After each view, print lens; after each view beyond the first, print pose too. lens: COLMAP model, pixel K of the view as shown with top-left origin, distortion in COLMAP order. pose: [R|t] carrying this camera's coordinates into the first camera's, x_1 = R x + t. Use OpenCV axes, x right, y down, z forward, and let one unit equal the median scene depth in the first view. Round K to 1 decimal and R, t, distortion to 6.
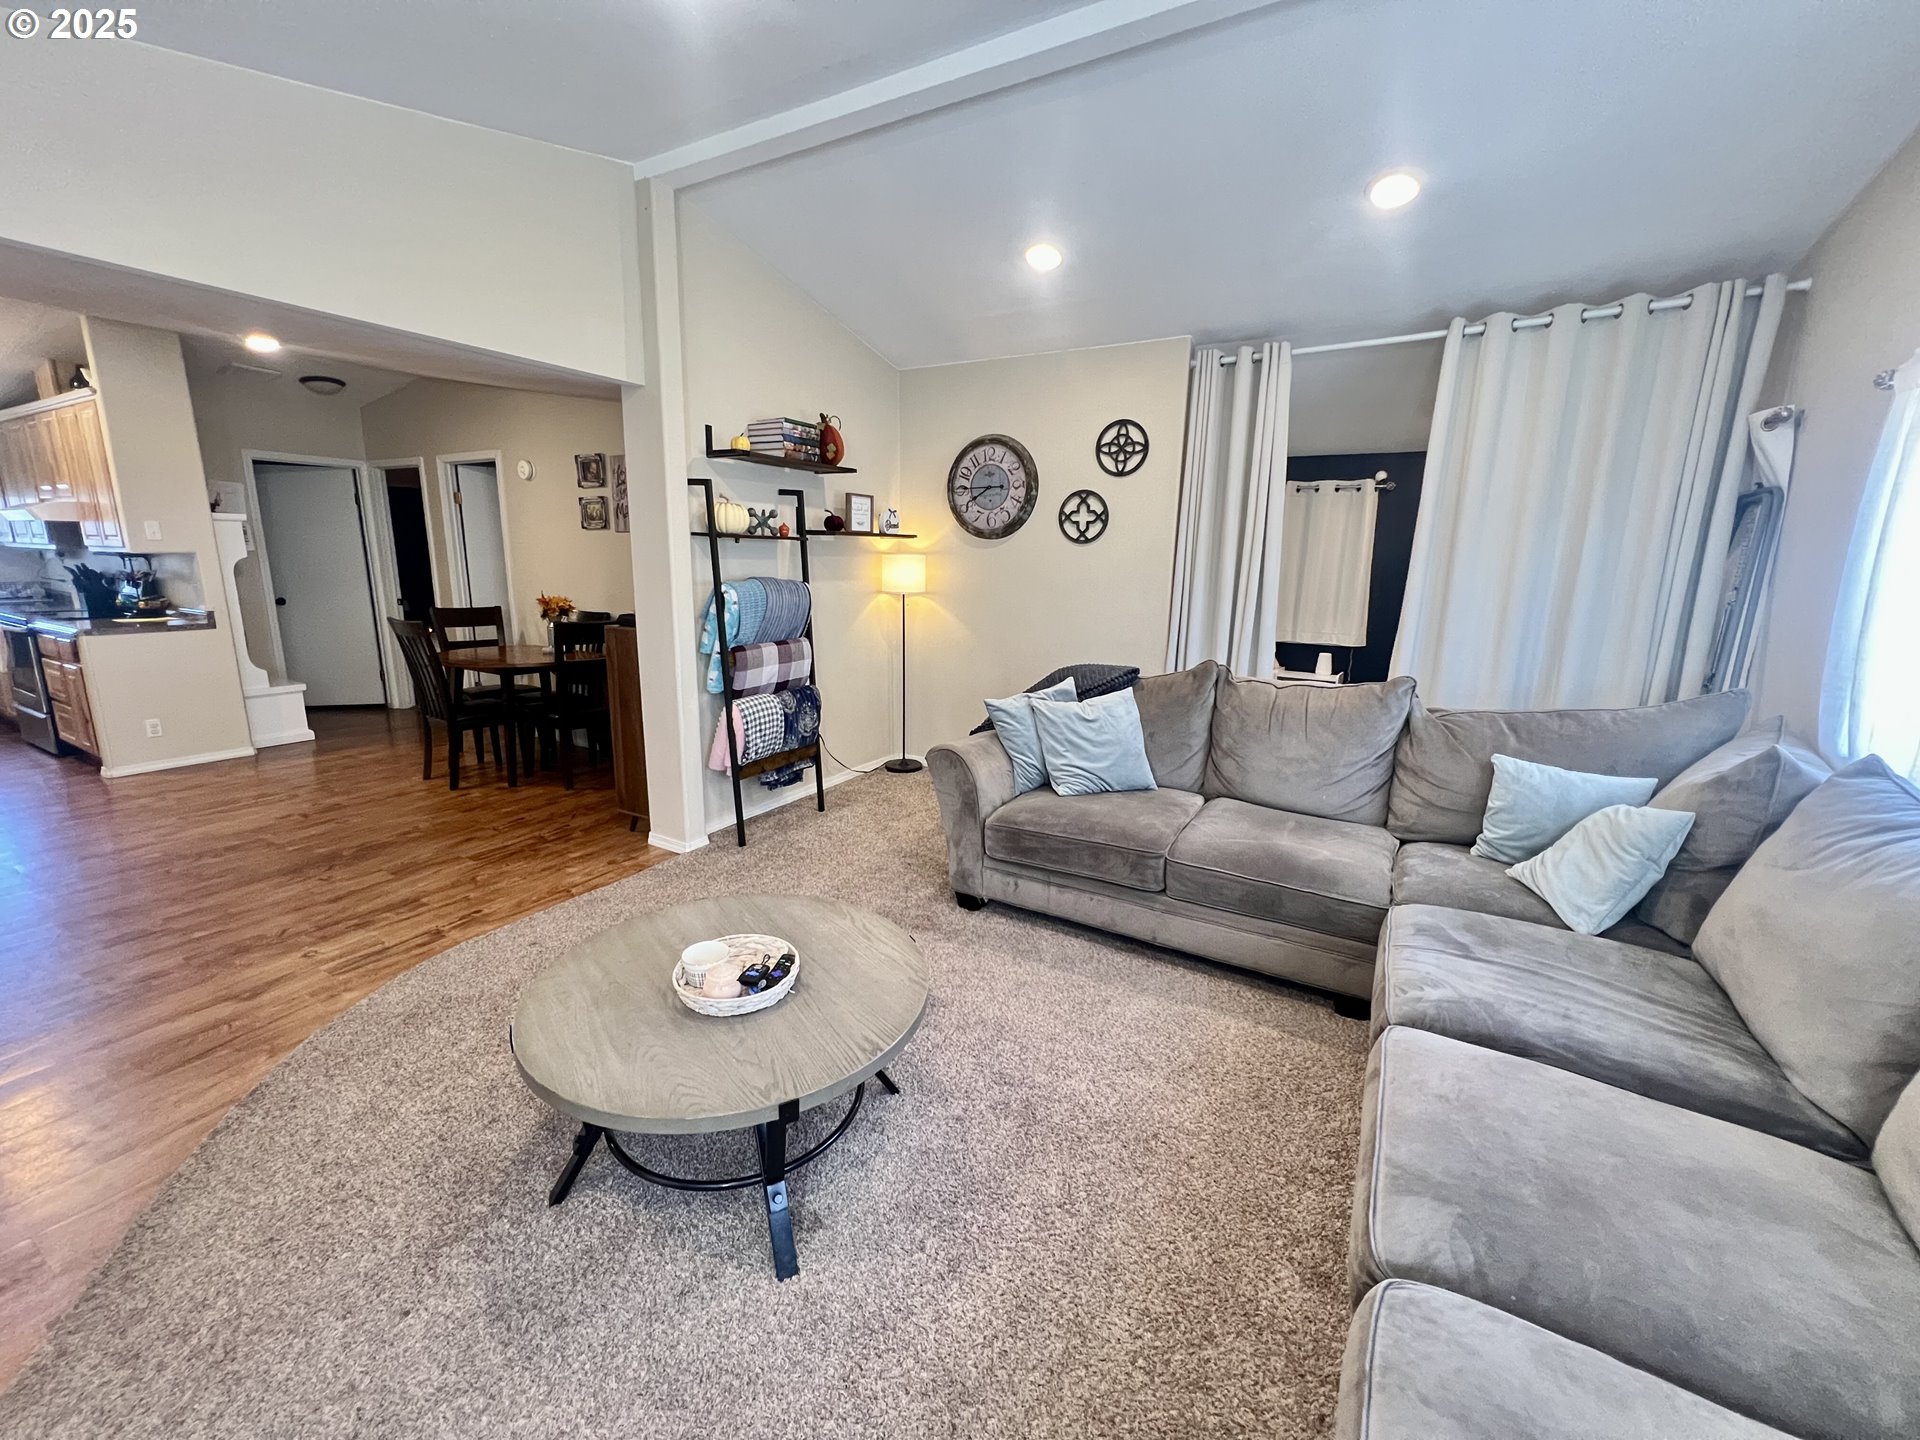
lens RADIAL K [[761.6, 0, 963.8], [0, 761.6, 719.7], [0, 0, 1]] dist [-0.003301, -0.000342]
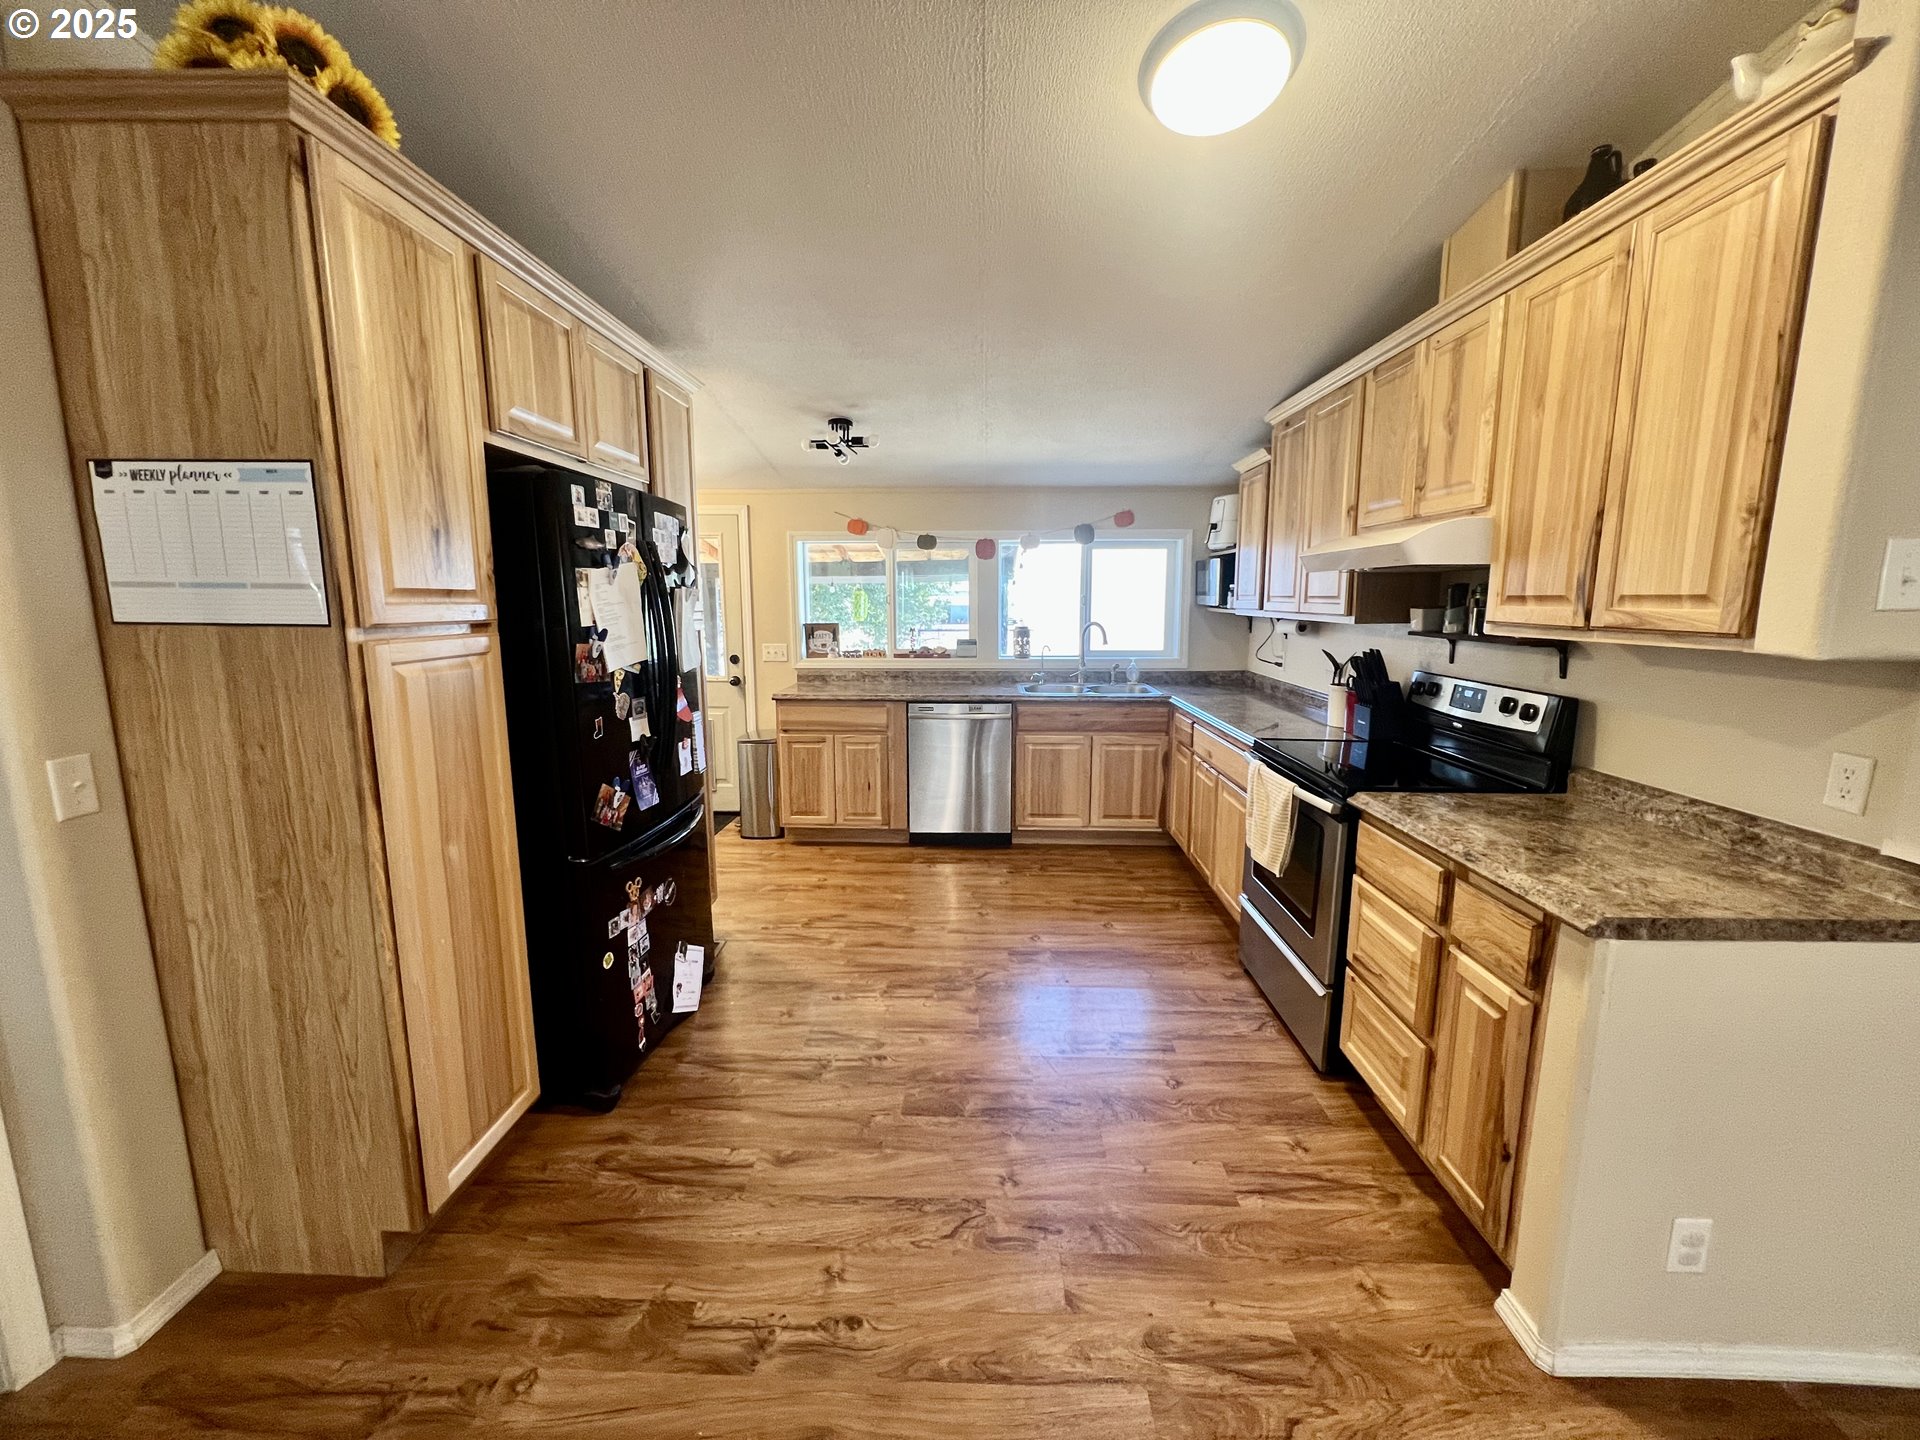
lens RADIAL K [[761.6, 0, 966.1], [0, 761.6, 717.3], [0, 0, 1]] dist [-0.003301, -0.000342]
pose [[0.467531, 0.111149, -0.876961, -0.995971], [-0.171776, 0.984576, 0.033210, -0.155974], [0.867126, 0.135115, 0.479412, 0.609907]]
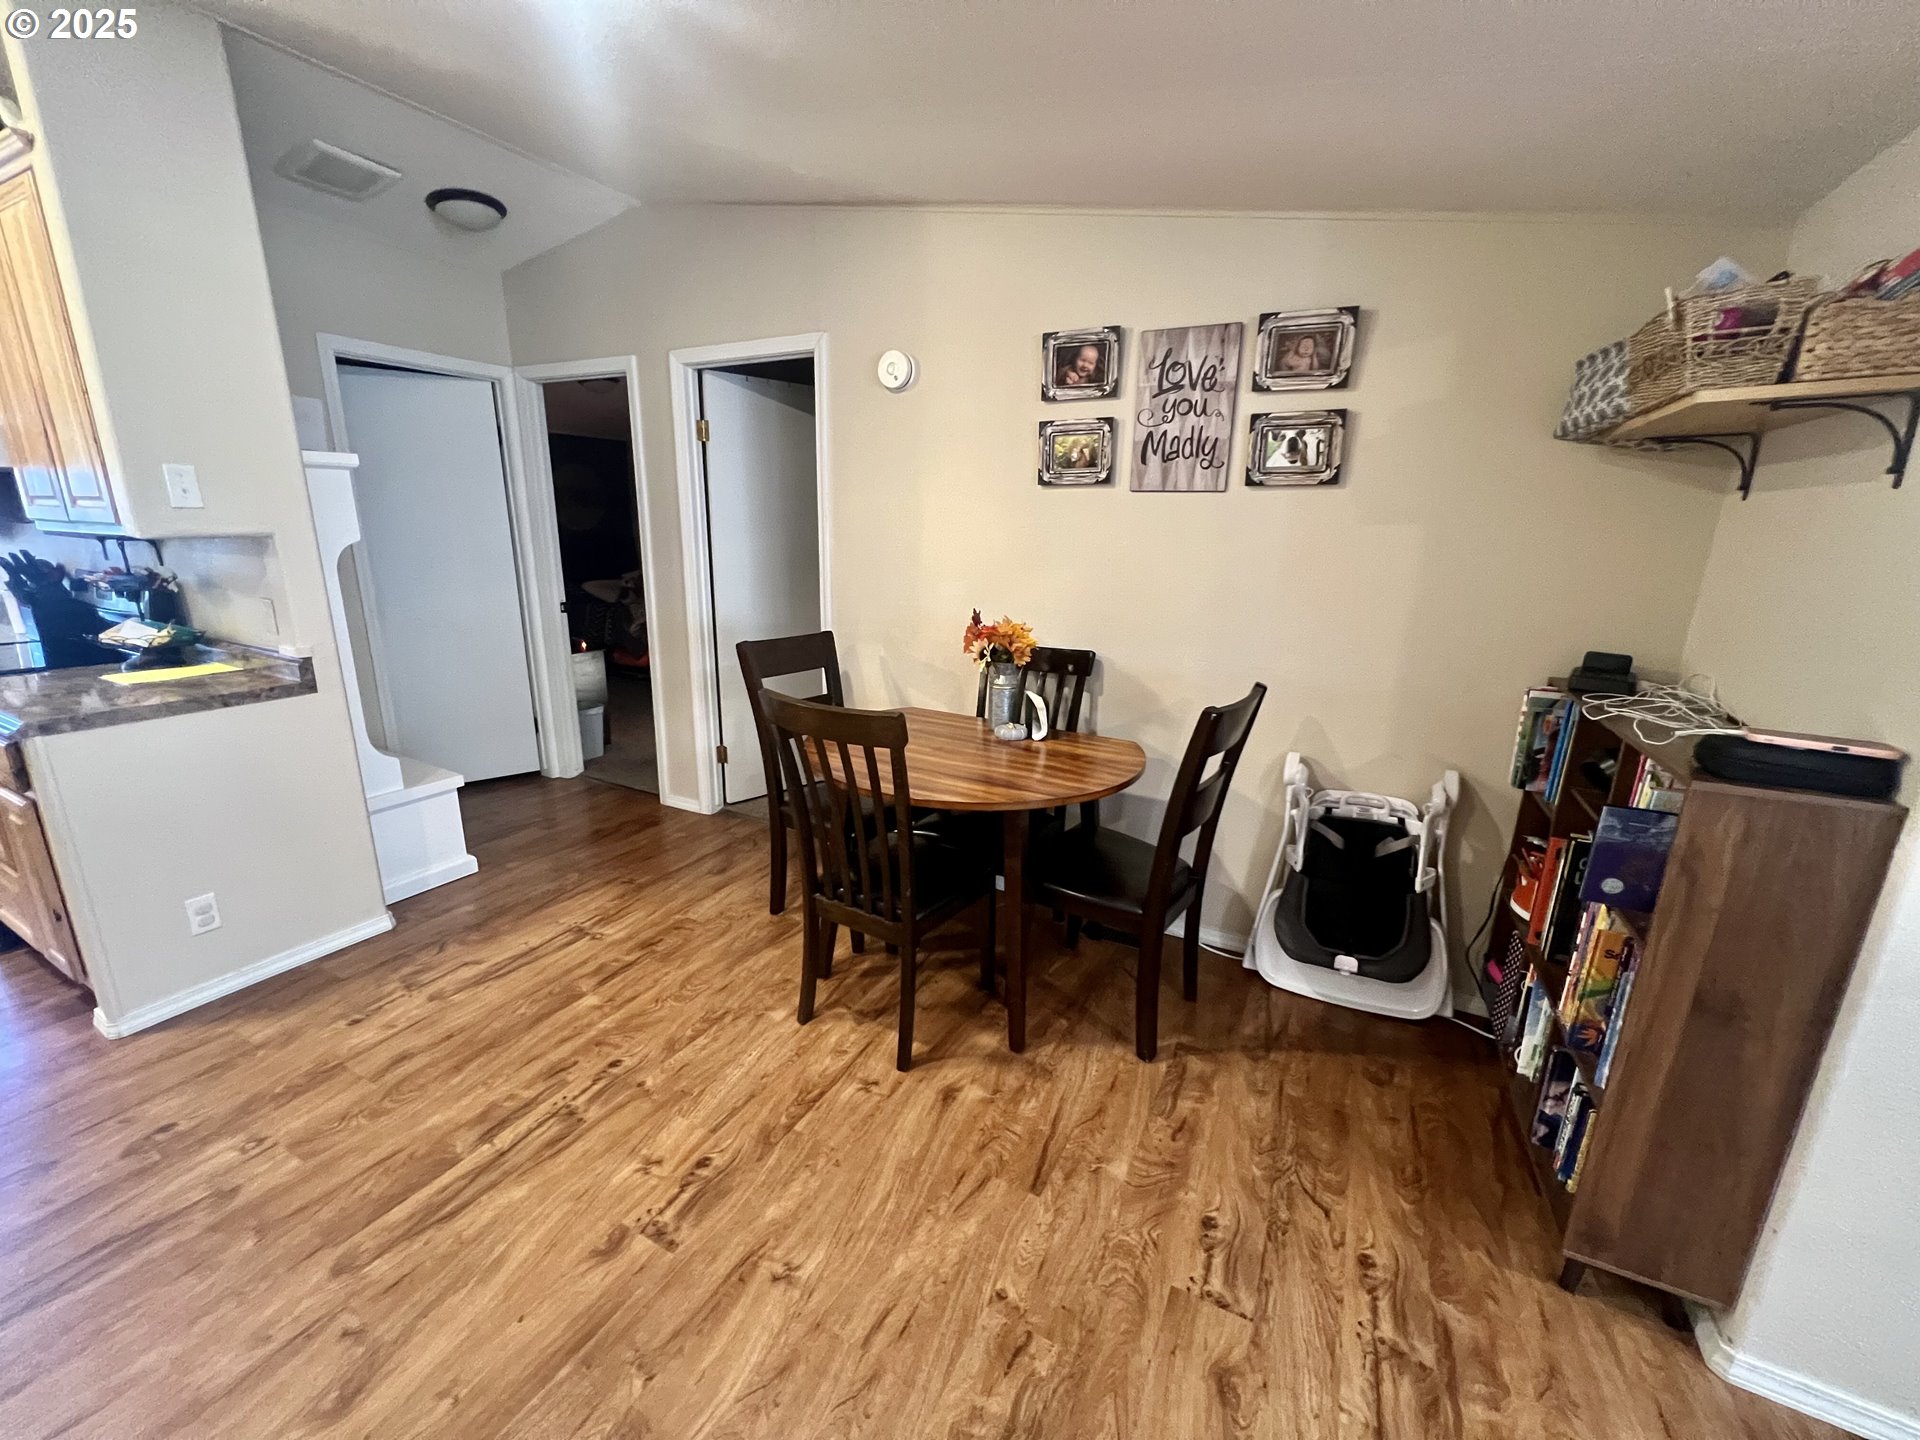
lens RADIAL K [[761.6, 0, 958.1], [0, 761.6, 721.7], [0, 0, 1]] dist [-0.003301, -0.000342]
pose [[0.999713, -0.005166, 0.023406, -0.632488], [0.004024, 0.998811, 0.048575, -0.132245], [-0.023630, -0.048466, 0.998545, 0.544342]]
